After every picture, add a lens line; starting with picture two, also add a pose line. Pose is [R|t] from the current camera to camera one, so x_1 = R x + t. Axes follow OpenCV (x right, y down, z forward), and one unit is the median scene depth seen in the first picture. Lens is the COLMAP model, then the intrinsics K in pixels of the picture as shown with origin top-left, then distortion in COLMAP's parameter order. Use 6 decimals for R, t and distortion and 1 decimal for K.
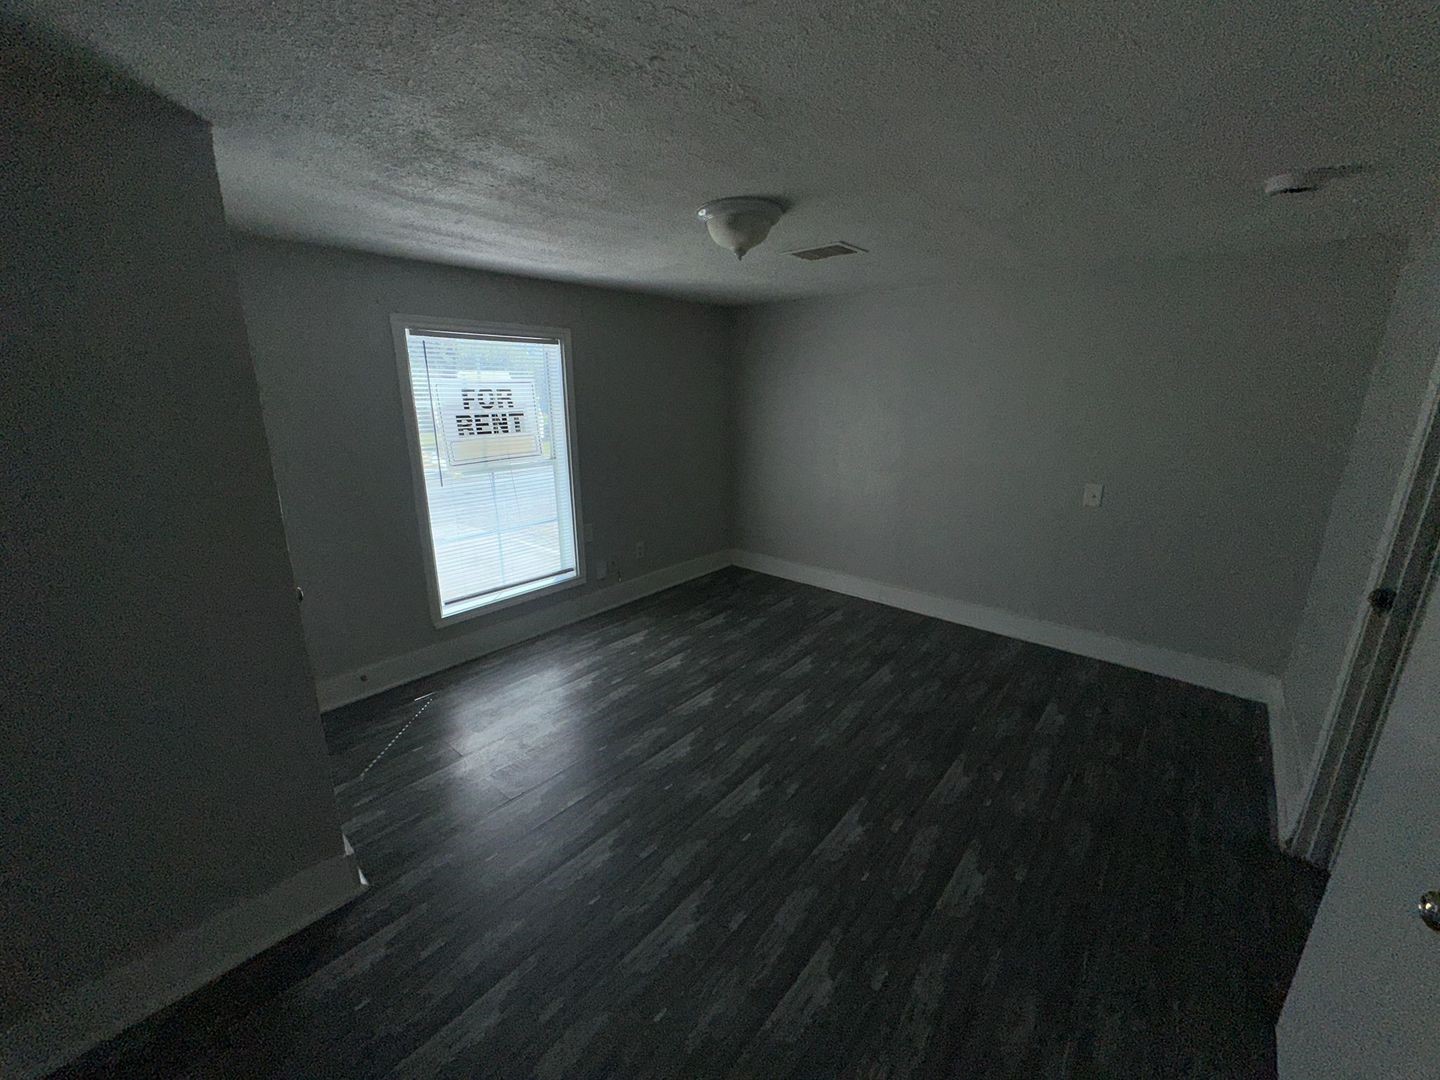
lens RADIAL K [[575.6, 0, 716.9], [0, 575.6, 541.3], [0, 0, 1]] dist [-0.001589, 0.000408]
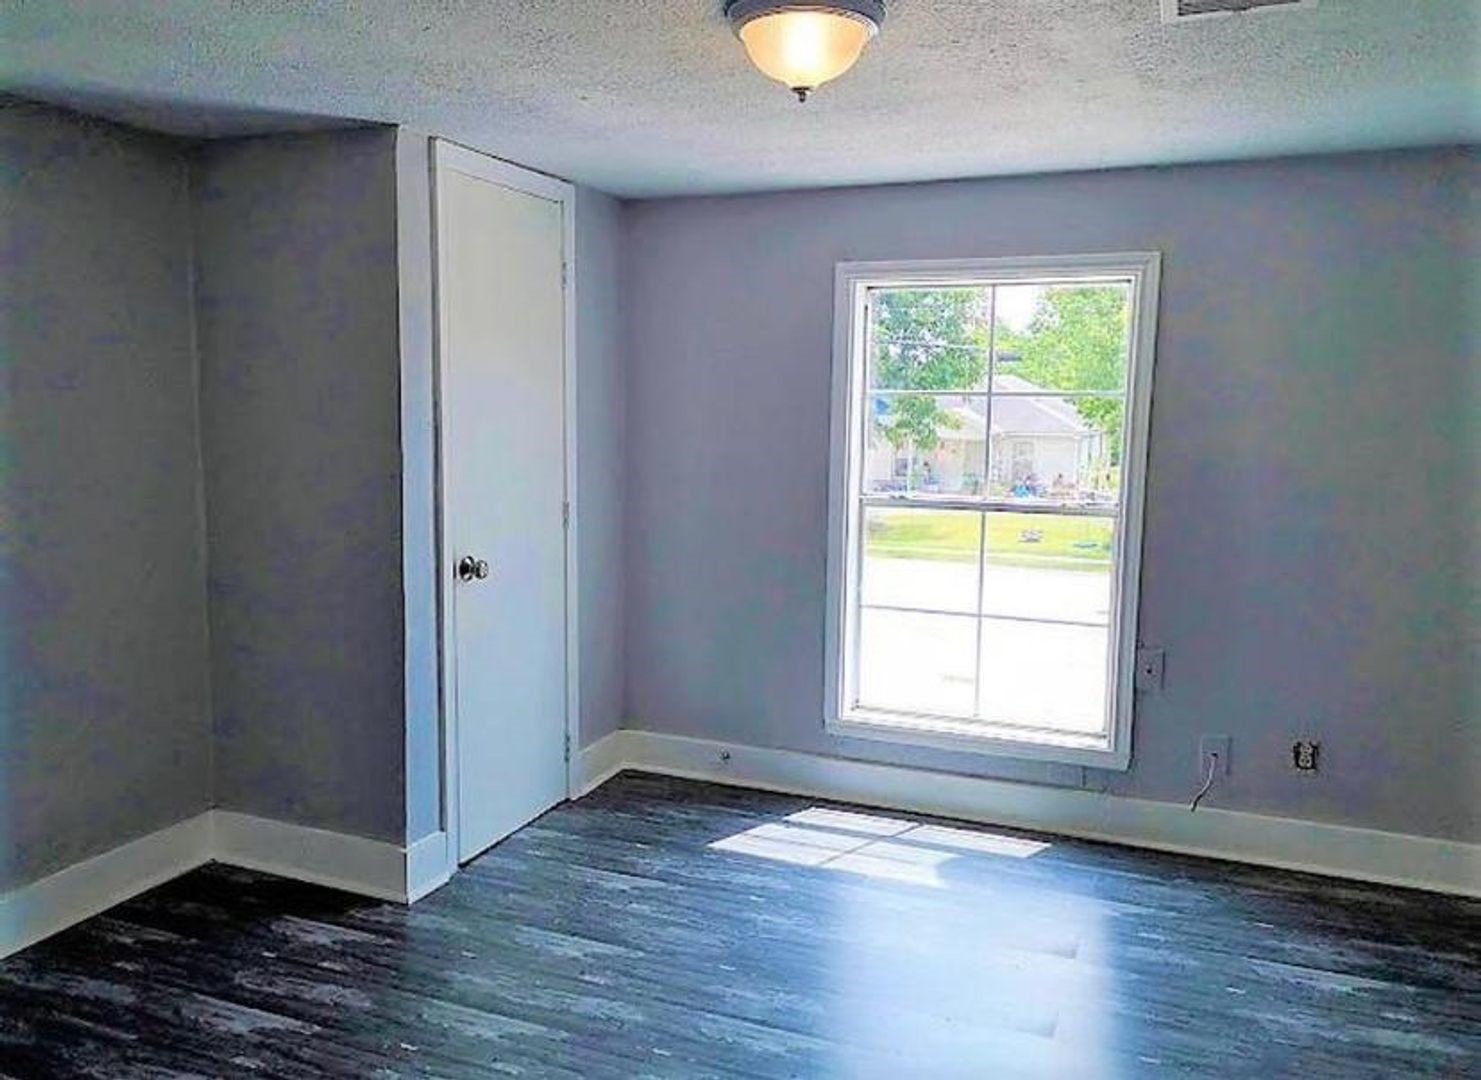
lens RADIAL K [[1157.9, 0, 728.2], [0, 1157.9, 540.3], [0, 0, 1]] dist [0.001488, -0.000504]
pose [[0.300658, 0.119331, -0.946237, 0.735870], [-0.257710, 0.965400, 0.039863, -0.084712], [0.918254, 0.231870, 0.321008, 0.475770]]
